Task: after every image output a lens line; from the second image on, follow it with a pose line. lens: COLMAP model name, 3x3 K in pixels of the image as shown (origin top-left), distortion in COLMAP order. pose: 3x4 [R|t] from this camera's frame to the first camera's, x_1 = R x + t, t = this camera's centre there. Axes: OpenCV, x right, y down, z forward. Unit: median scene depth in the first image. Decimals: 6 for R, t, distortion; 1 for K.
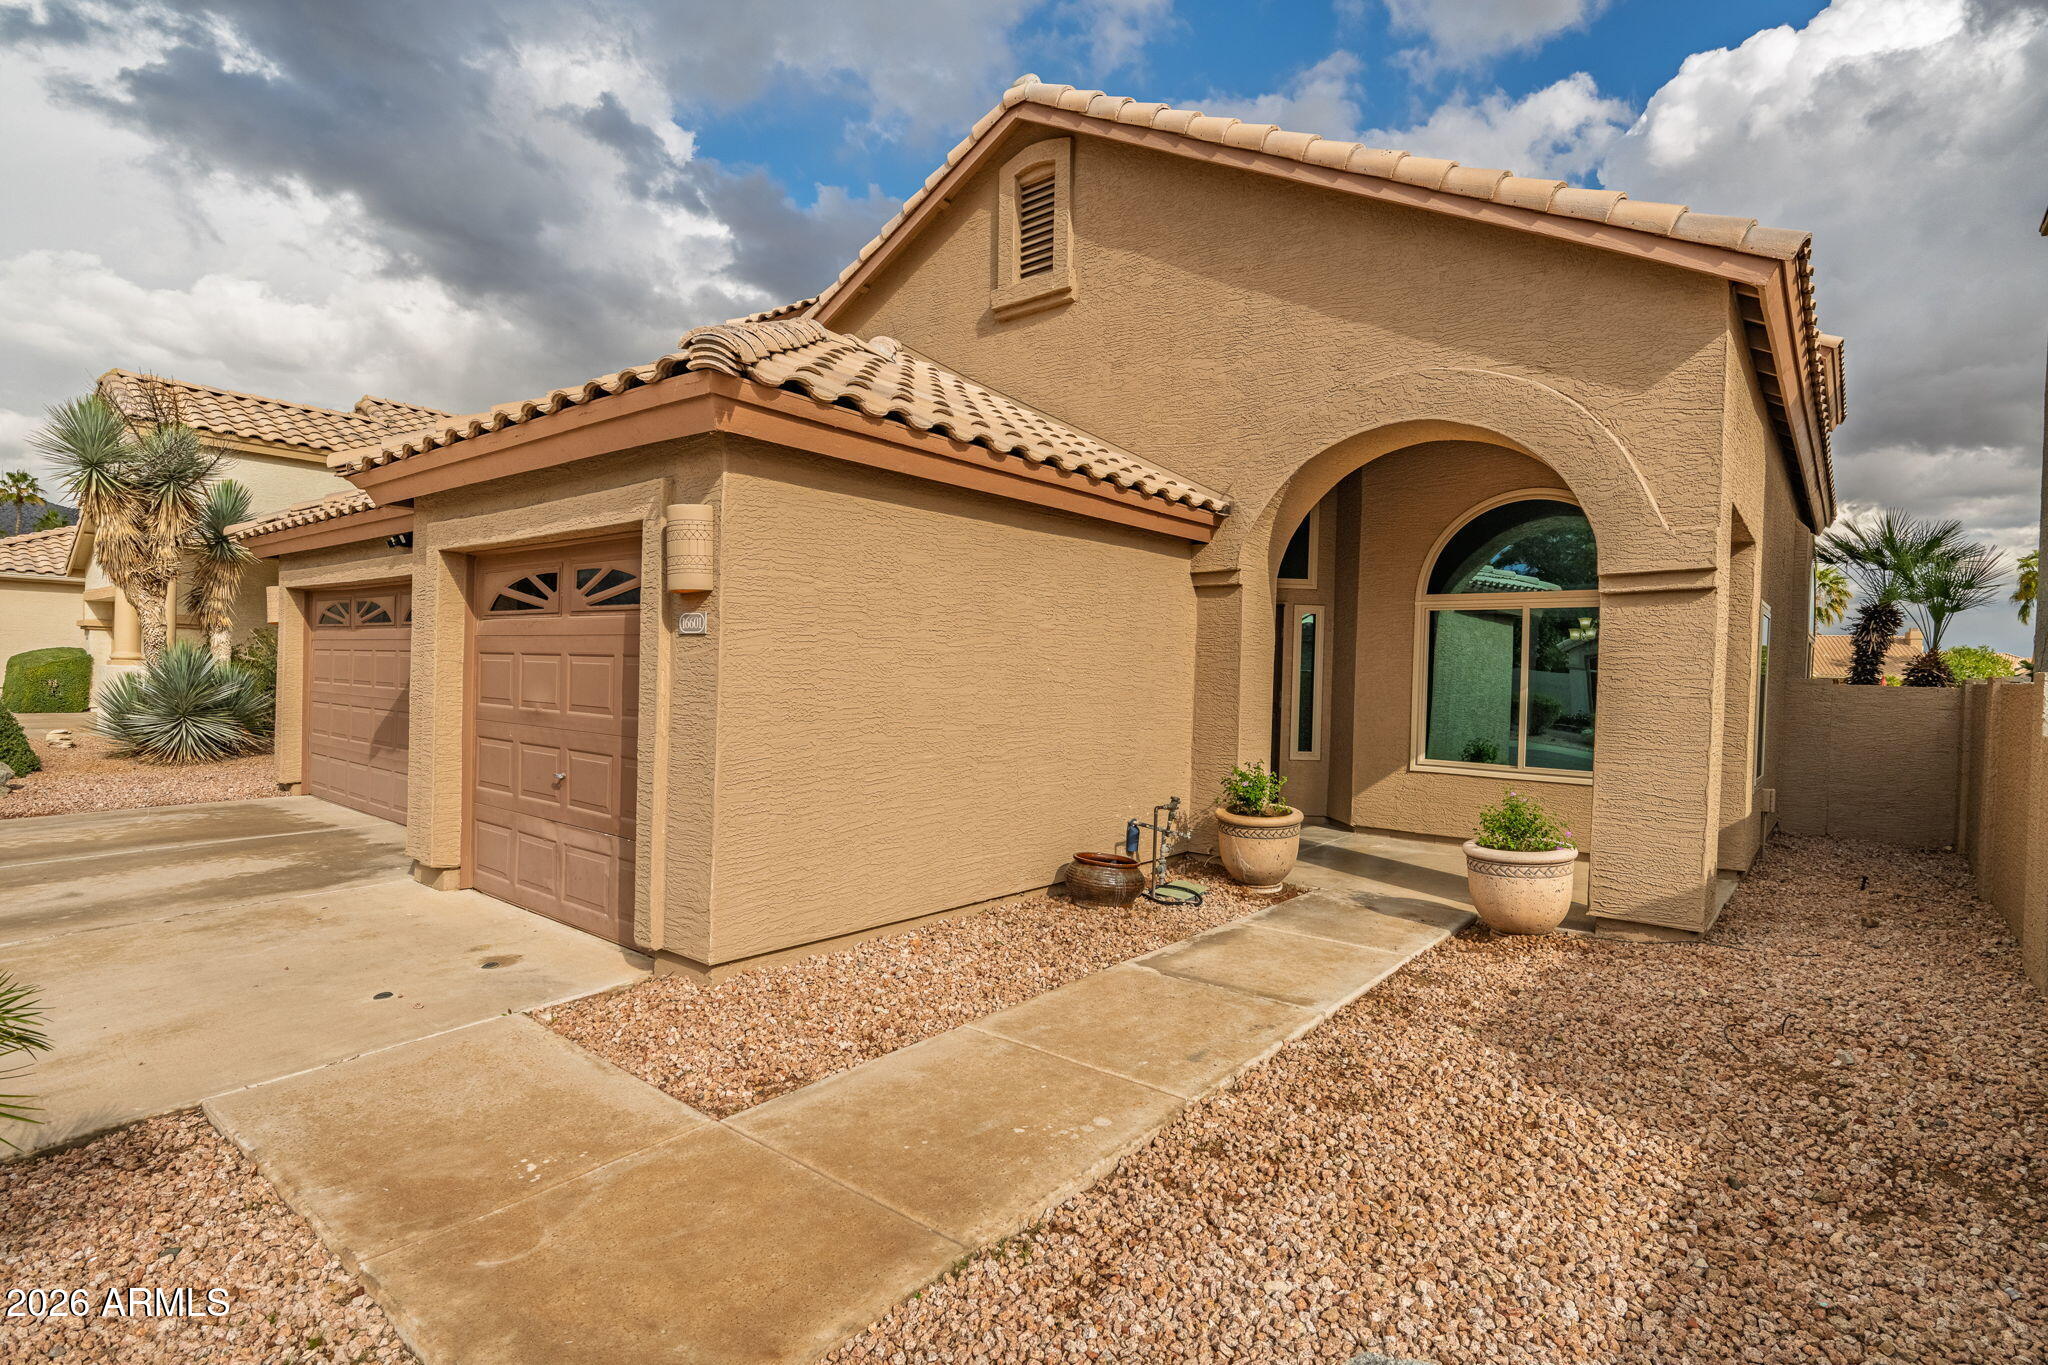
lens RADIAL K [[1018.6, 0, 1024.0], [0, 1018.6, 682.5], [0, 0, 1]] dist [-0.010676, -0.000456]
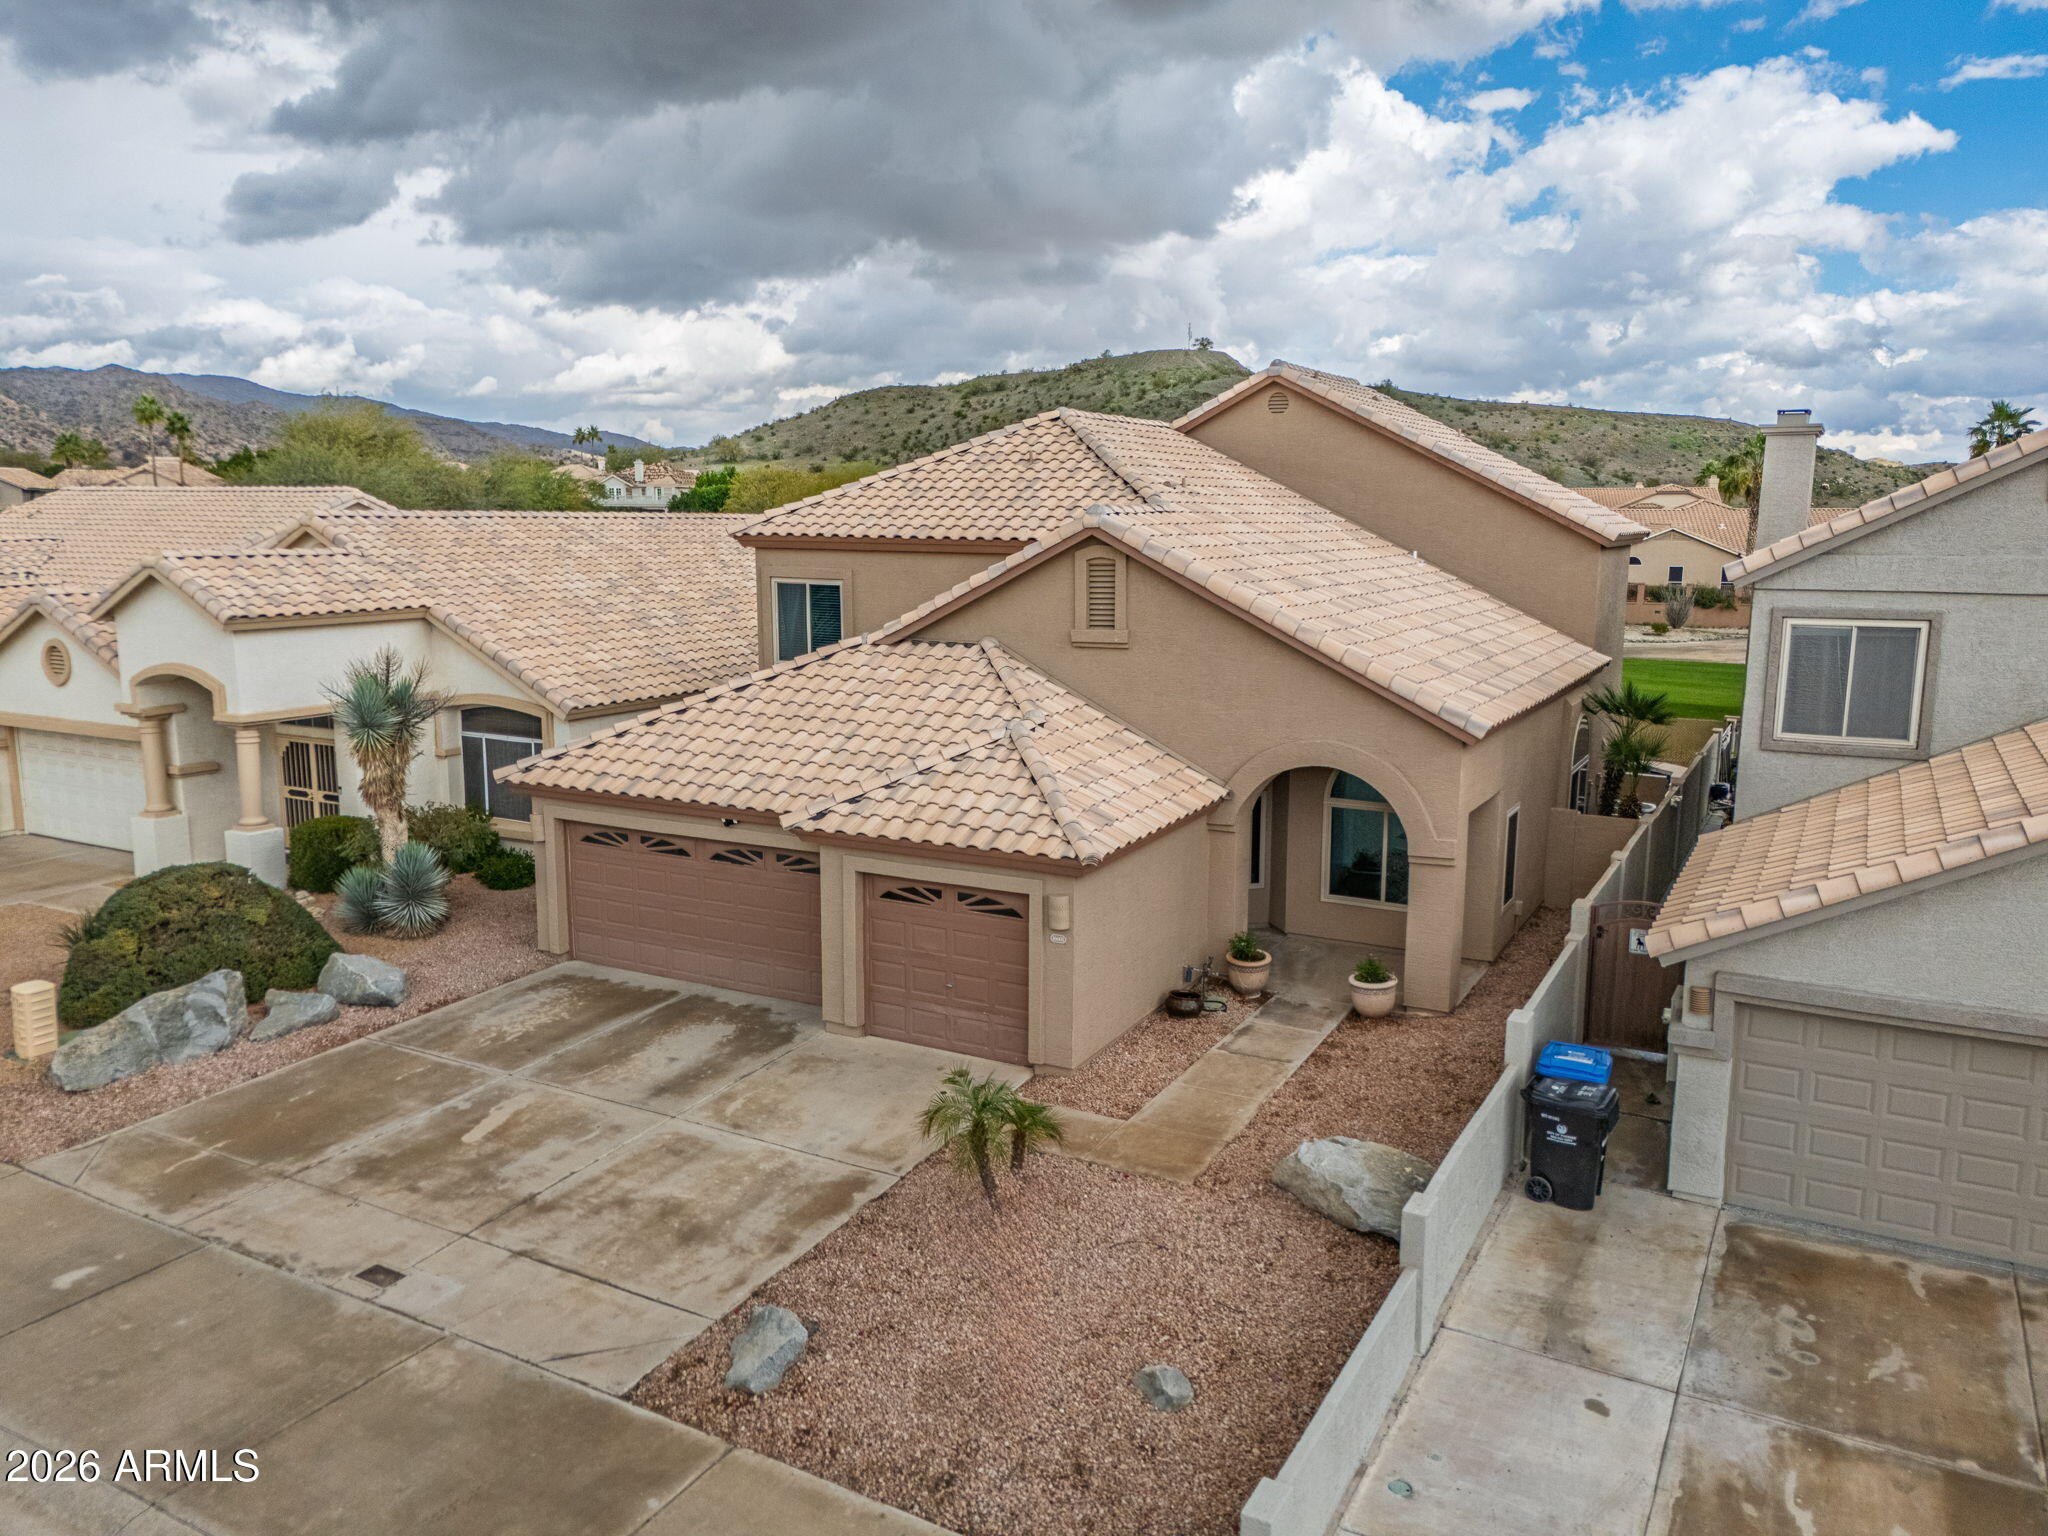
lens RADIAL K [[1491.5, 0, 1024.0], [0, 1491.5, 768.0], [0, 0, 1]] dist [0.069652, -0.063098]
pose [[0.982147, -0.055695, 0.179681, -0.781806], [0.026663, 0.986738, 0.160113, -0.797432], [-0.186215, -0.152464, 0.970607, -1.867296]]
